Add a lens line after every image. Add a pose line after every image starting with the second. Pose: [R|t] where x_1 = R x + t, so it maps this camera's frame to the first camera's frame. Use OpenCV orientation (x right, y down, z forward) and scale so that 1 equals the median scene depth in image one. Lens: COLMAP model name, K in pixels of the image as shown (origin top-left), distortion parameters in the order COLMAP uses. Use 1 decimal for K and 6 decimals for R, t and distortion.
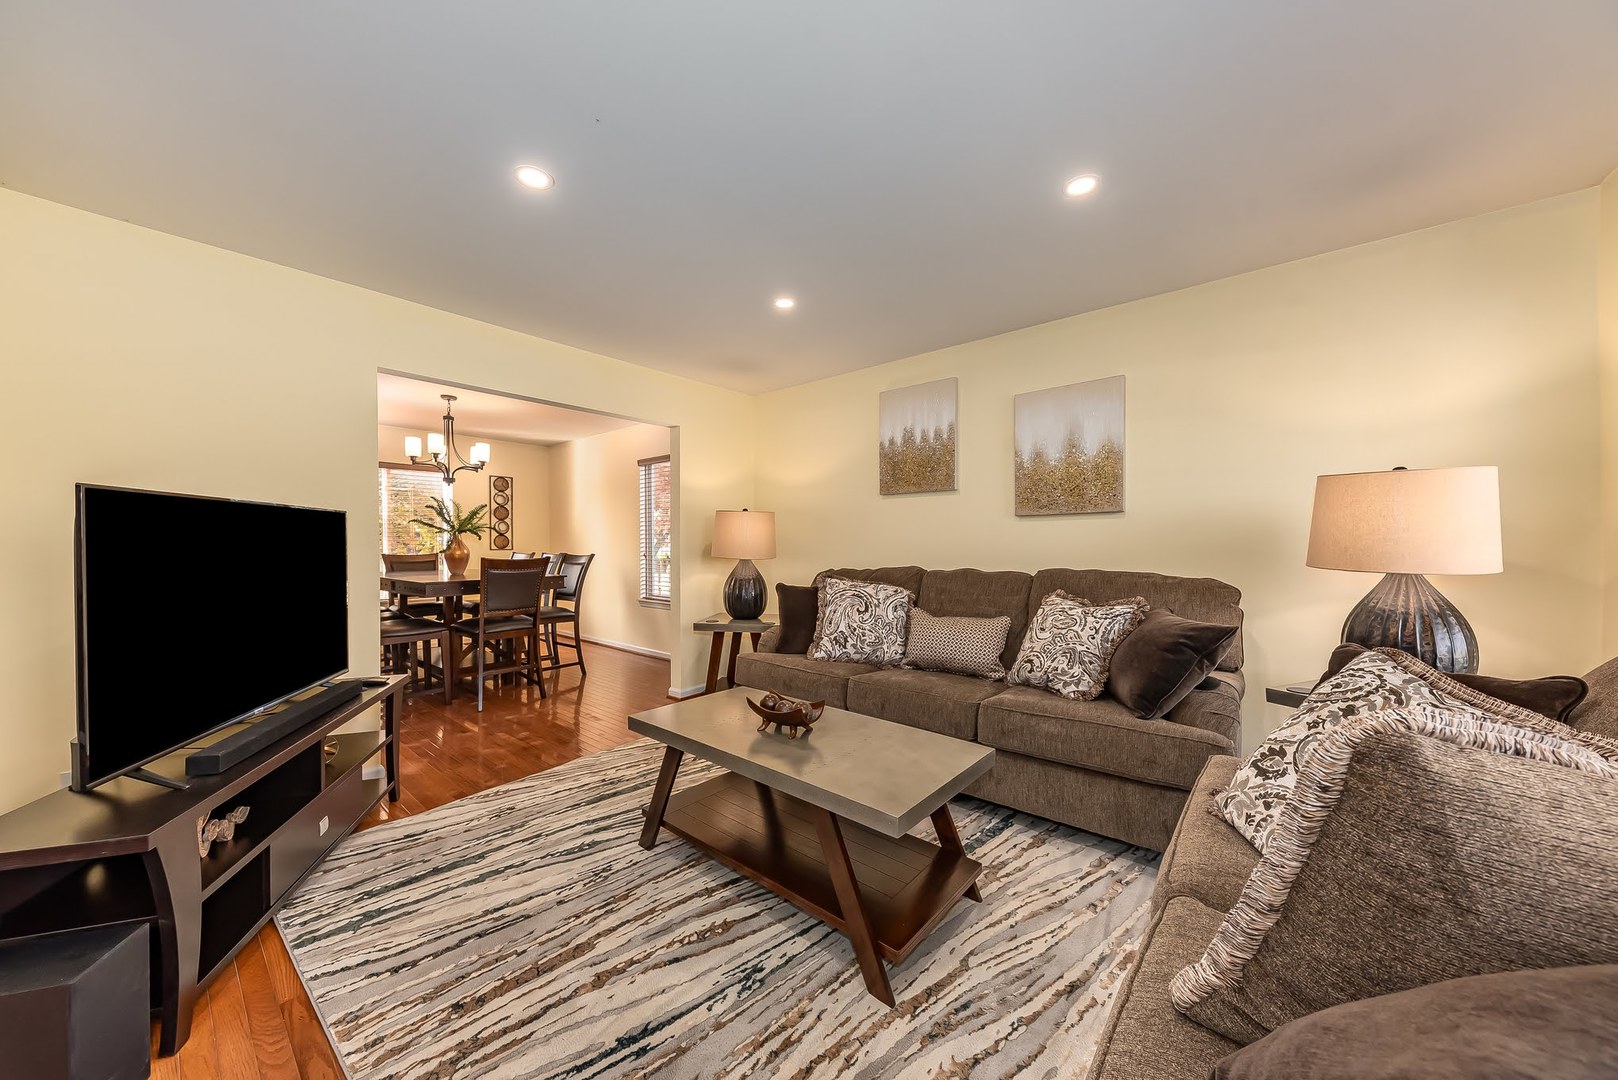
lens RADIAL K [[552.5, 0, 804.0], [0, 552.5, 548.9], [0, 0, 1]] dist [0.018098, -0.005410]
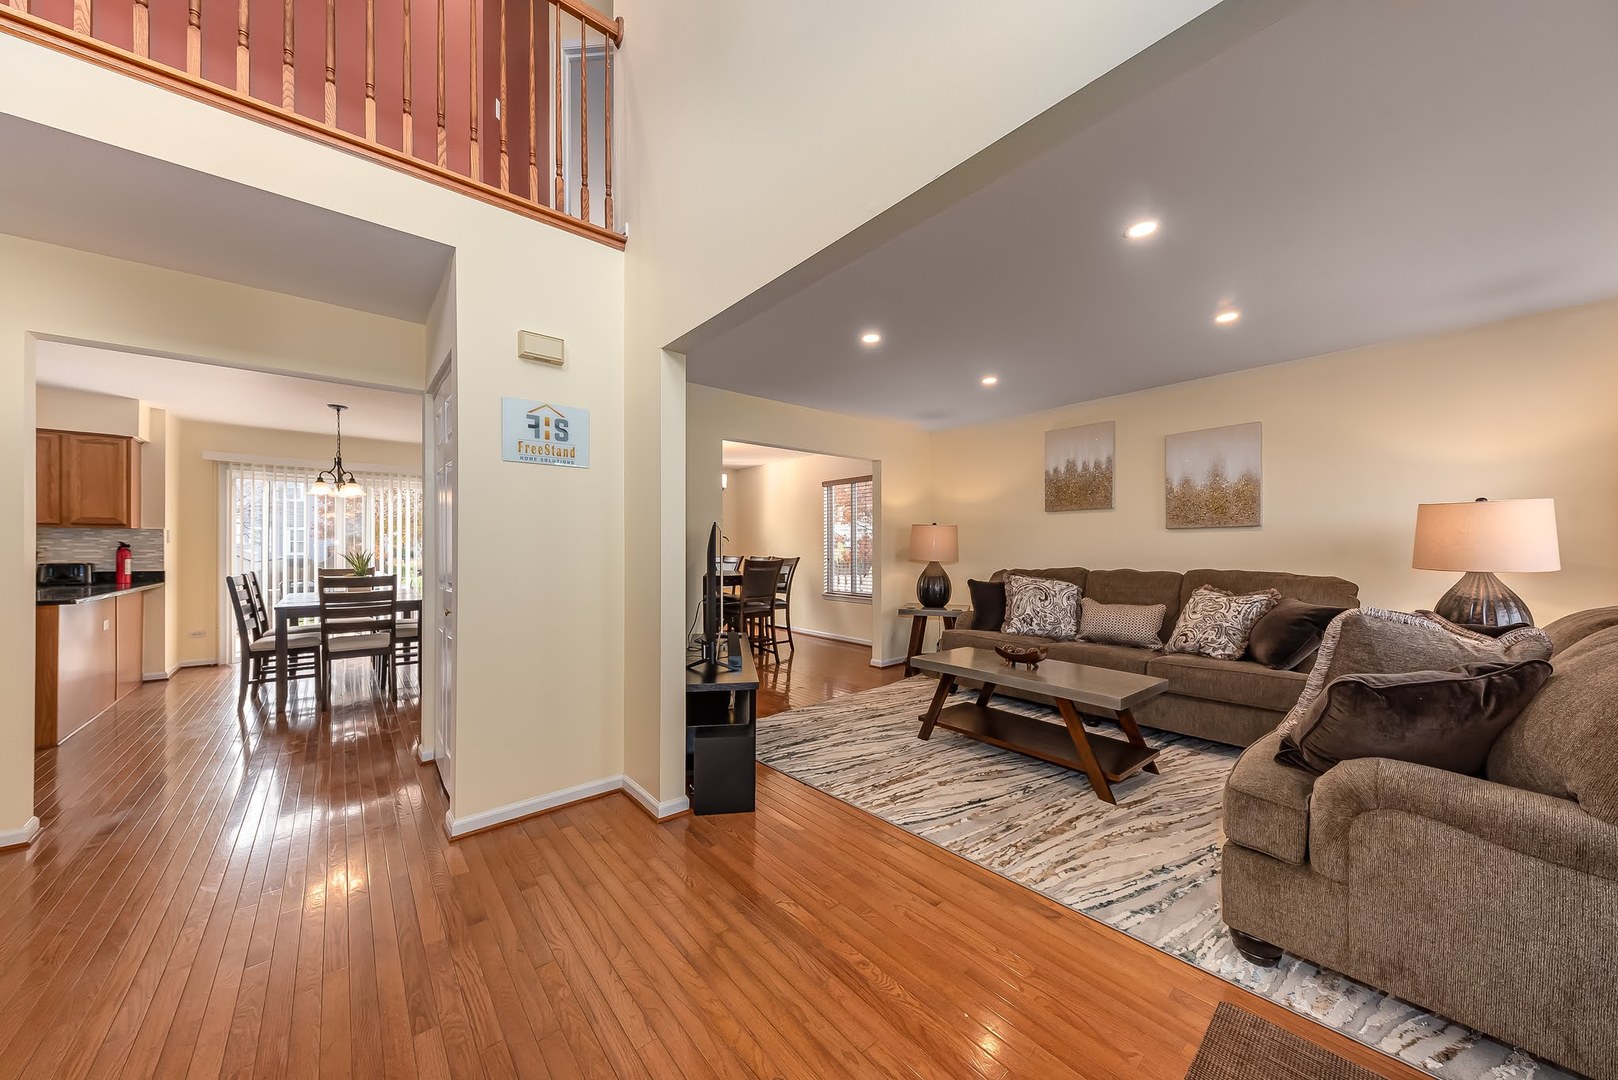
lens RADIAL K [[552.5, 0, 804.0], [0, 552.5, 548.9], [0, 0, 1]] dist [0.018098, -0.005410]
pose [[0.985725, 0.001373, -0.168359, -0.283612], [-0.002830, 0.999961, -0.008411, 0.001357], [0.168340, 0.008768, 0.985690, -0.511676]]
